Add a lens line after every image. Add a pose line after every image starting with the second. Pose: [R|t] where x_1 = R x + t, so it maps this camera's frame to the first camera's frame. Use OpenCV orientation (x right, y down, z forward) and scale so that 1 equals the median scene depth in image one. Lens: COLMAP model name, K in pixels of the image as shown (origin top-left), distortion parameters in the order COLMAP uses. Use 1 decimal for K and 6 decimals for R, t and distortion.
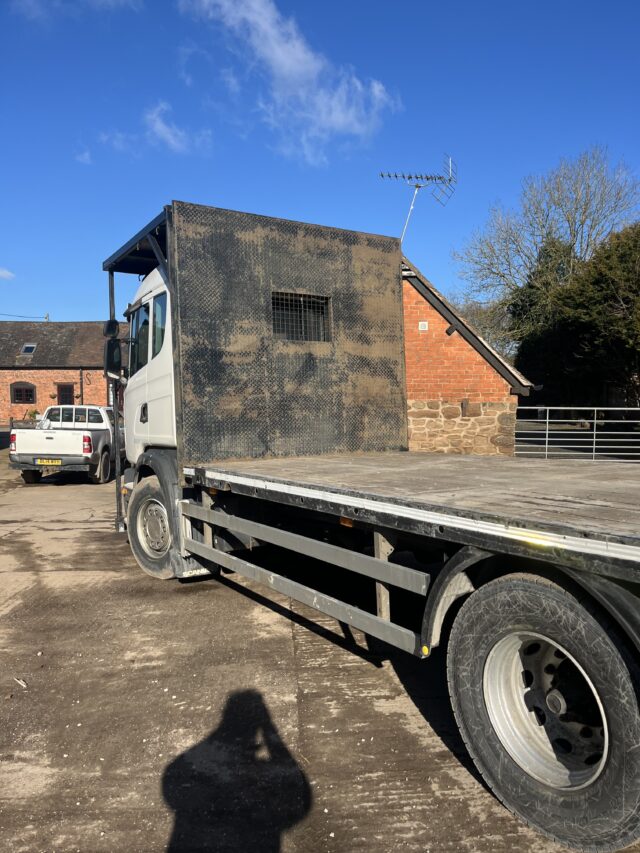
lens RADIAL K [[655.8, 0, 328.8], [0, 655.8, 438.0], [0, 0, 1]] dist [0.073778, -0.096520]
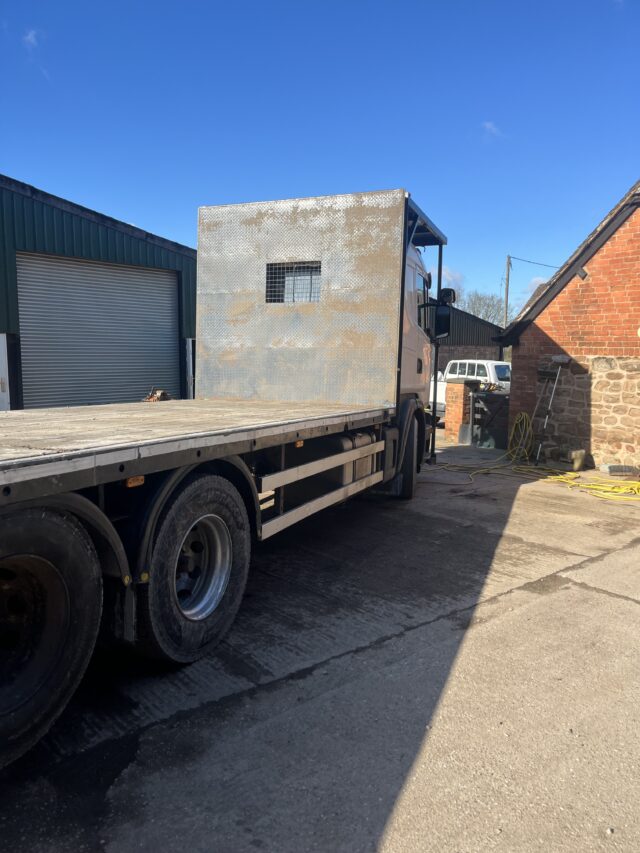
lens RADIAL K [[655.8, 0, 322.2], [0, 655.8, 441.9], [0, 0, 1]] dist [0.073778, -0.096520]
pose [[0.576408, 0.115610, -0.808942, 0.911400], [-0.059338, 0.993250, 0.099669, -0.020655], [0.815005, -0.009448, 0.579378, 0.342129]]
